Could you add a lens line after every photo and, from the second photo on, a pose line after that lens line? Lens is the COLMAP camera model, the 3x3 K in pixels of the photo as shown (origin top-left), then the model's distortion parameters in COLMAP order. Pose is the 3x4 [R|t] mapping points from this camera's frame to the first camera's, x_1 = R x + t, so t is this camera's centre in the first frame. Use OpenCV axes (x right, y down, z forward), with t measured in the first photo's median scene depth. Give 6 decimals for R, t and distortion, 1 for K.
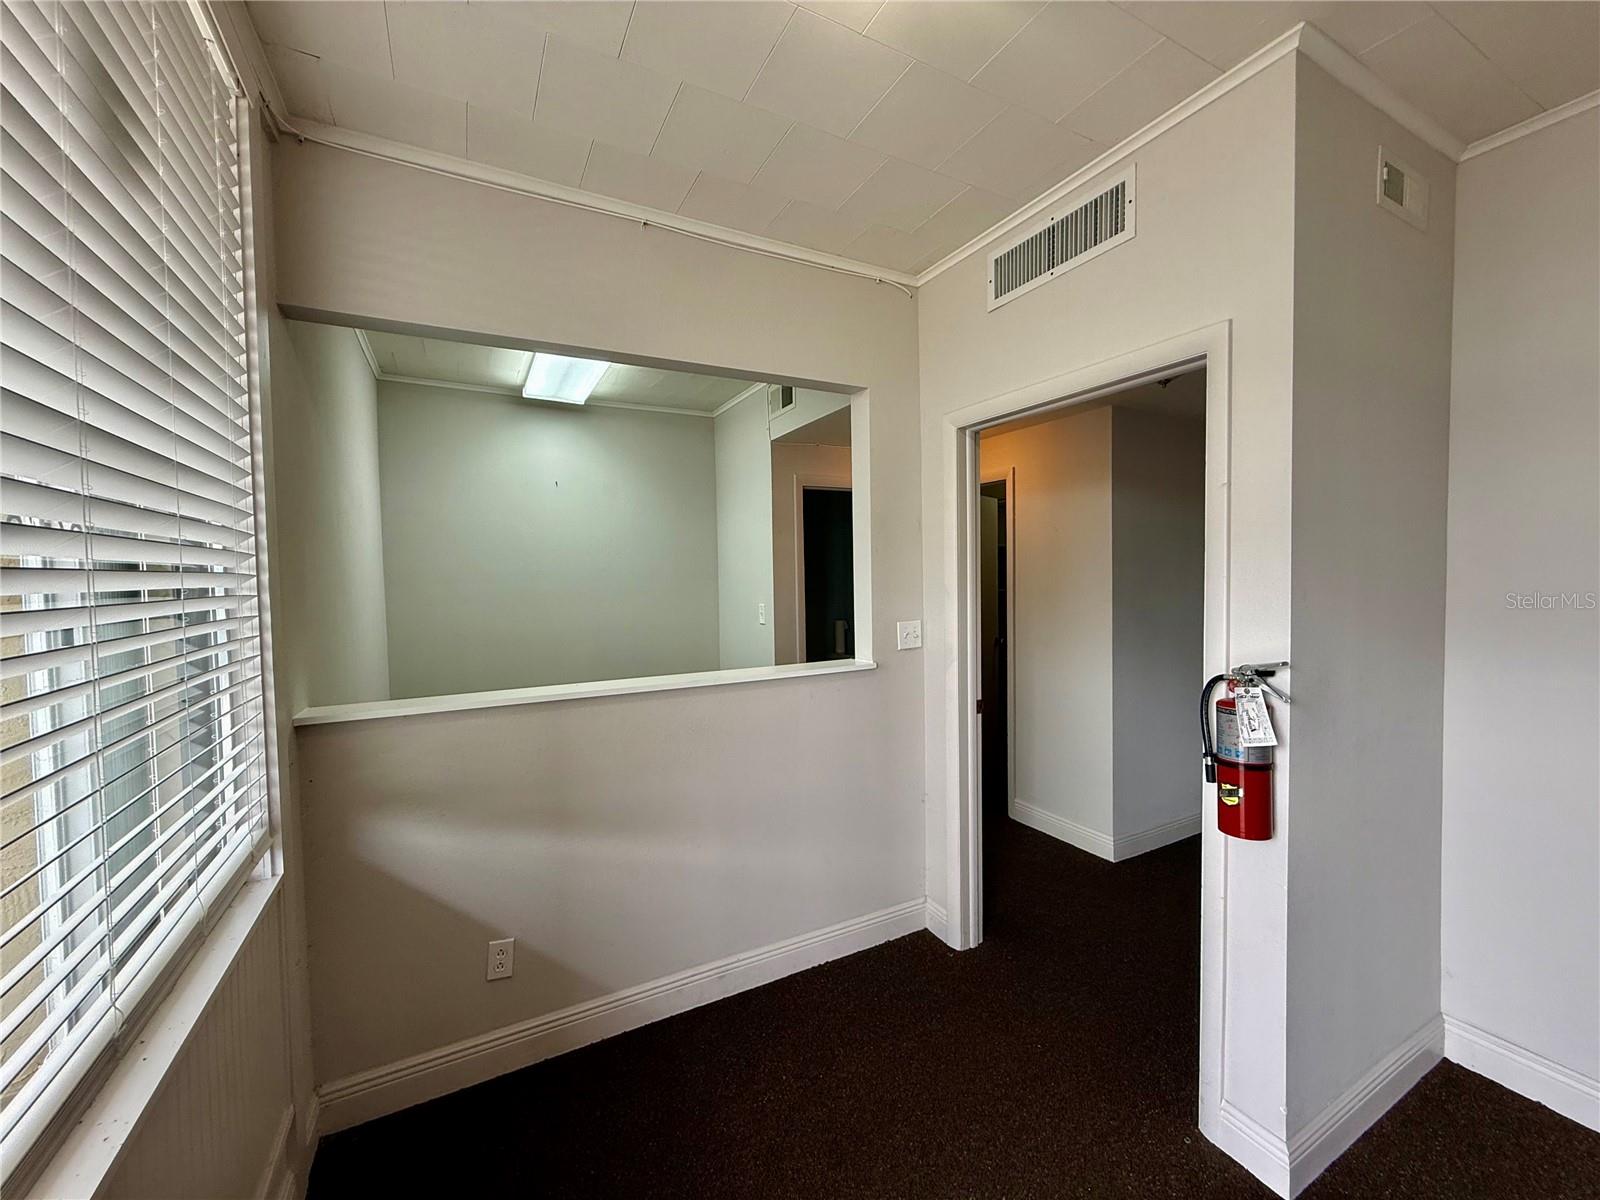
lens RADIAL K [[637.7, 0, 799.1], [0, 637.7, 597.0], [0, 0, 1]] dist [0.001535, -0.001034]
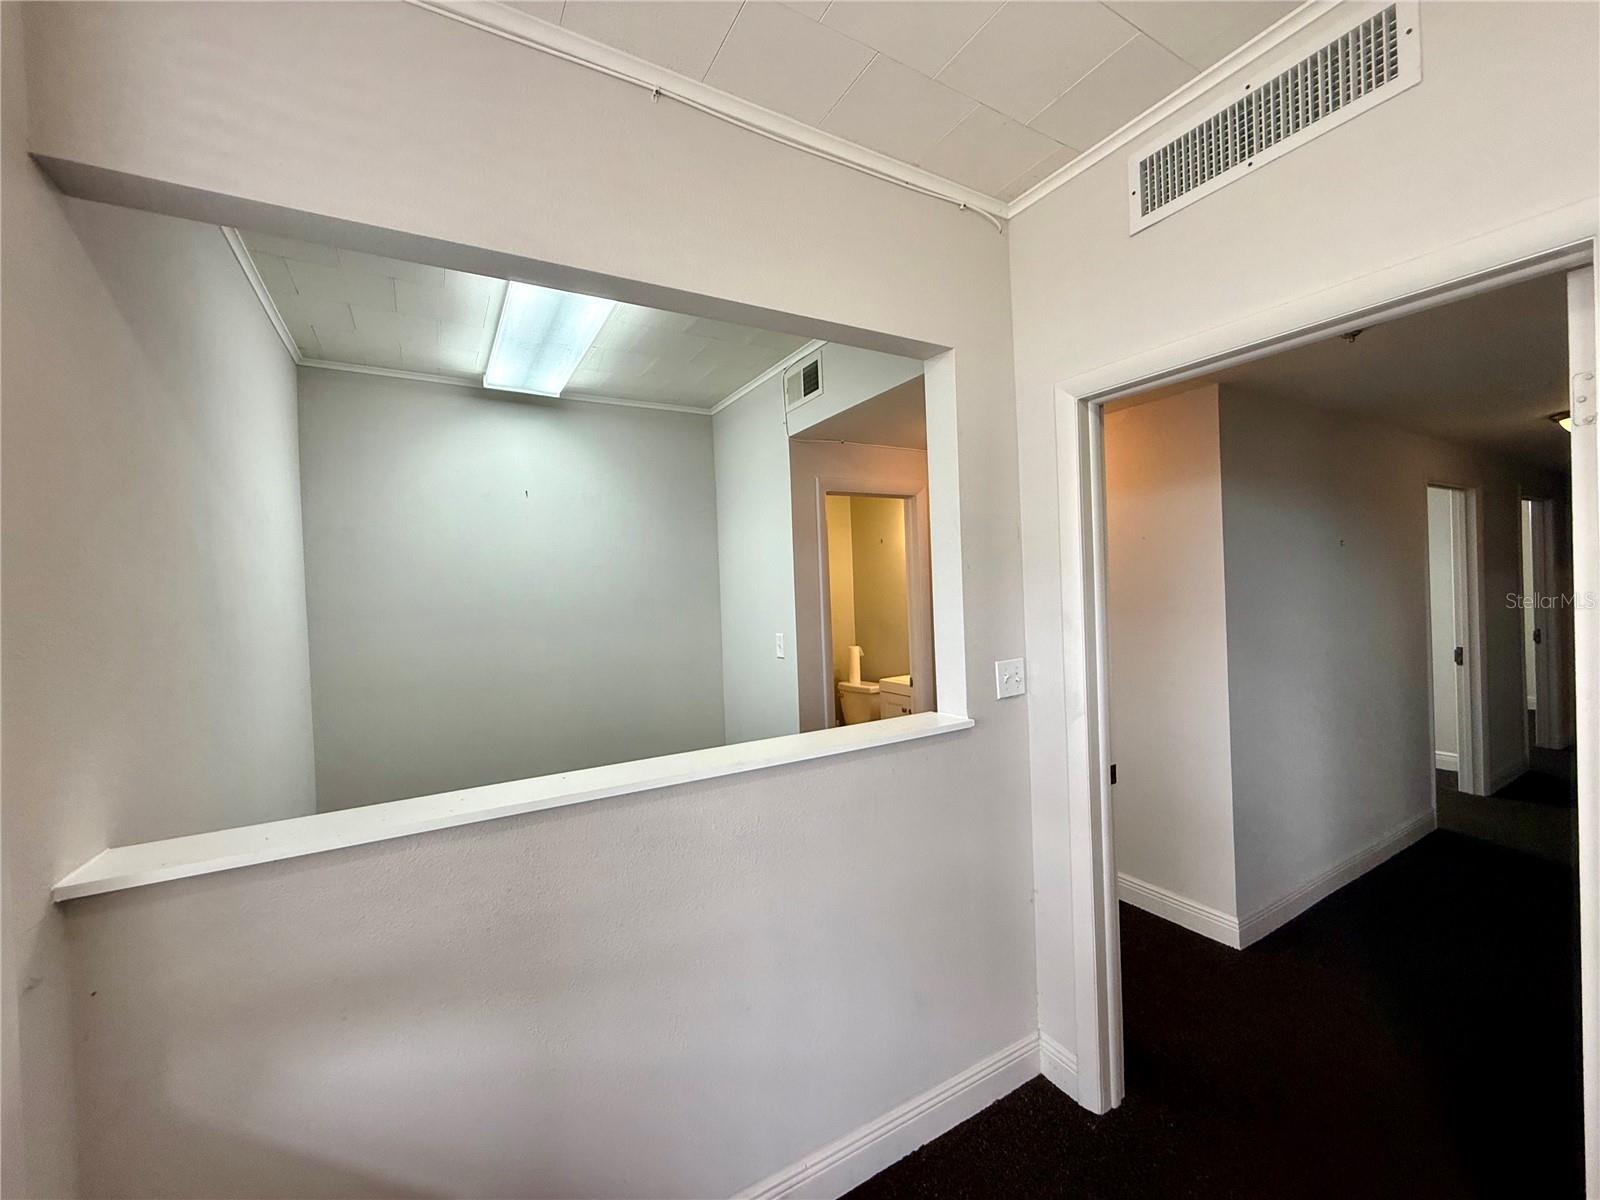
lens RADIAL K [[637.7, 0, 799.4], [0, 637.7, 596.8], [0, 0, 1]] dist [0.001535, -0.001034]
pose [[0.998870, -0.021172, 0.042545, -0.108592], [0.022355, 0.999371, -0.027533, -0.022234], [-0.041936, 0.028453, 0.998715, 0.275332]]
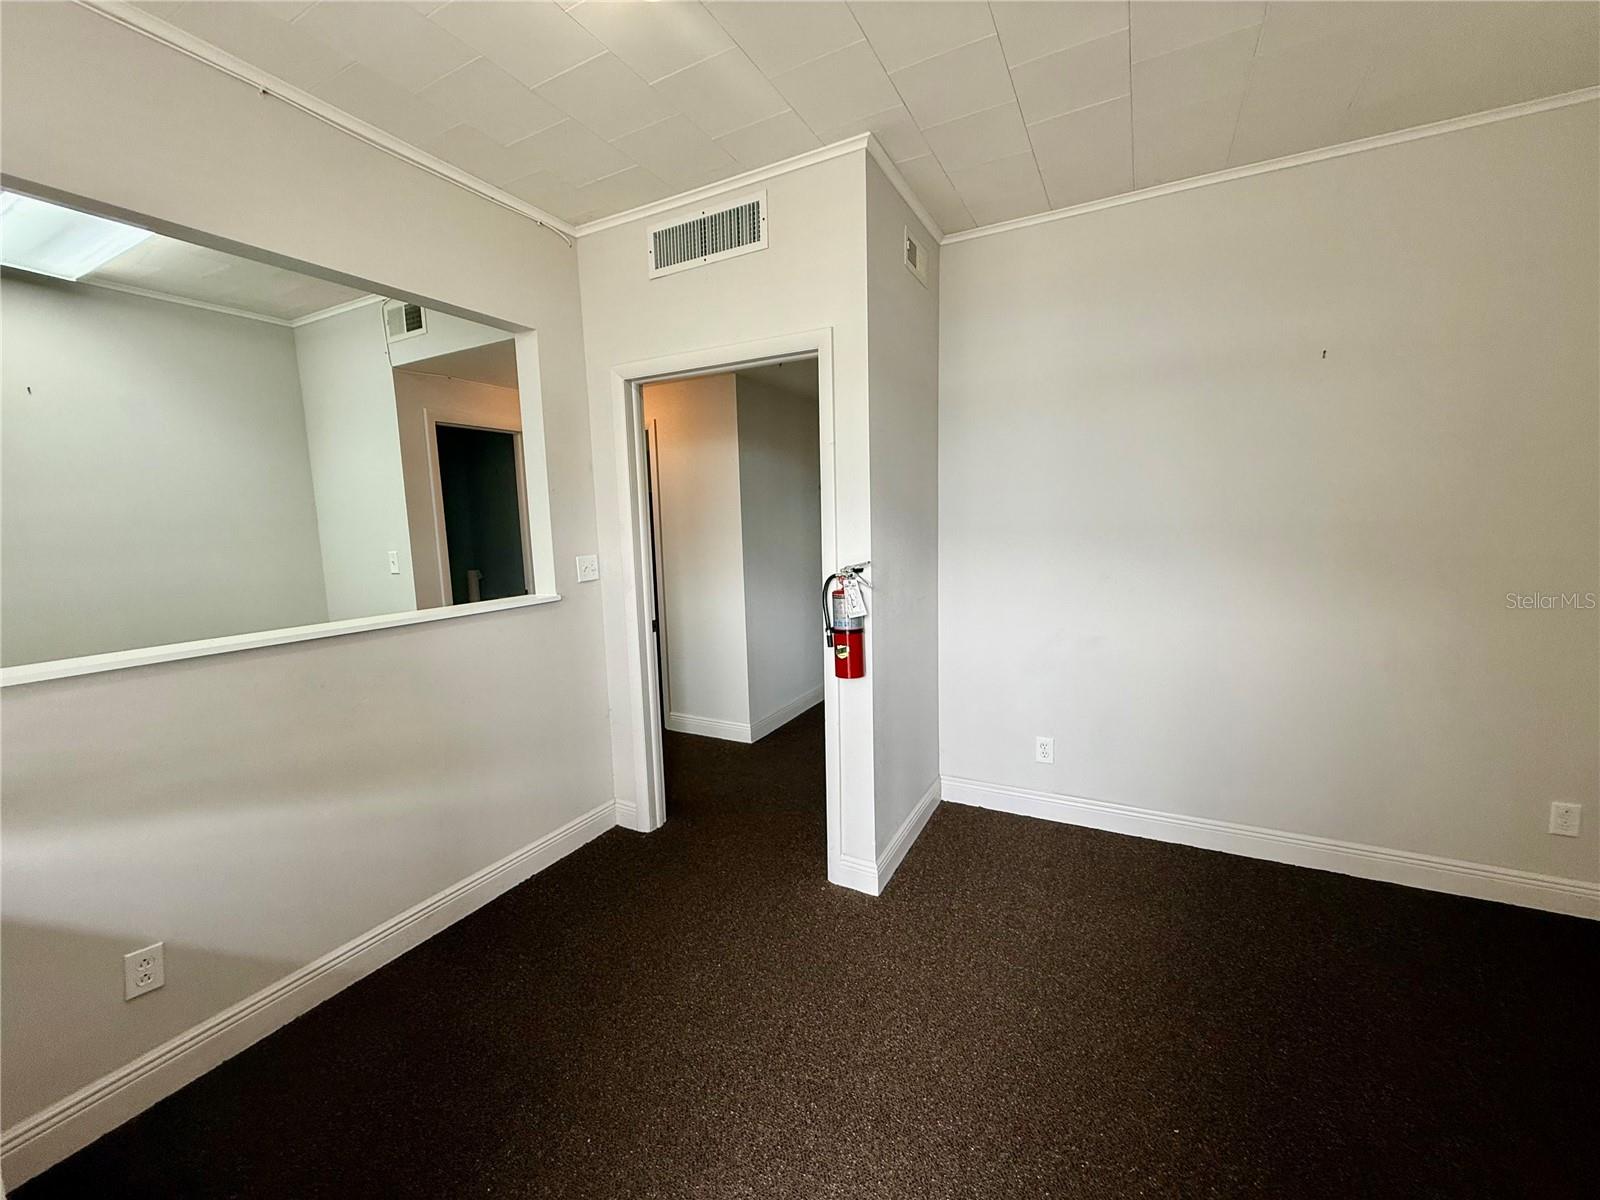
lens RADIAL K [[637.7, 0, 798.2], [0, 637.7, 597.6], [0, 0, 1]] dist [0.001535, -0.001034]
pose [[0.827609, -0.073895, 0.556420, -0.146821], [0.033176, 0.996003, 0.082929, 0.032508], [-0.560324, -0.050173, 0.826753, -0.111789]]
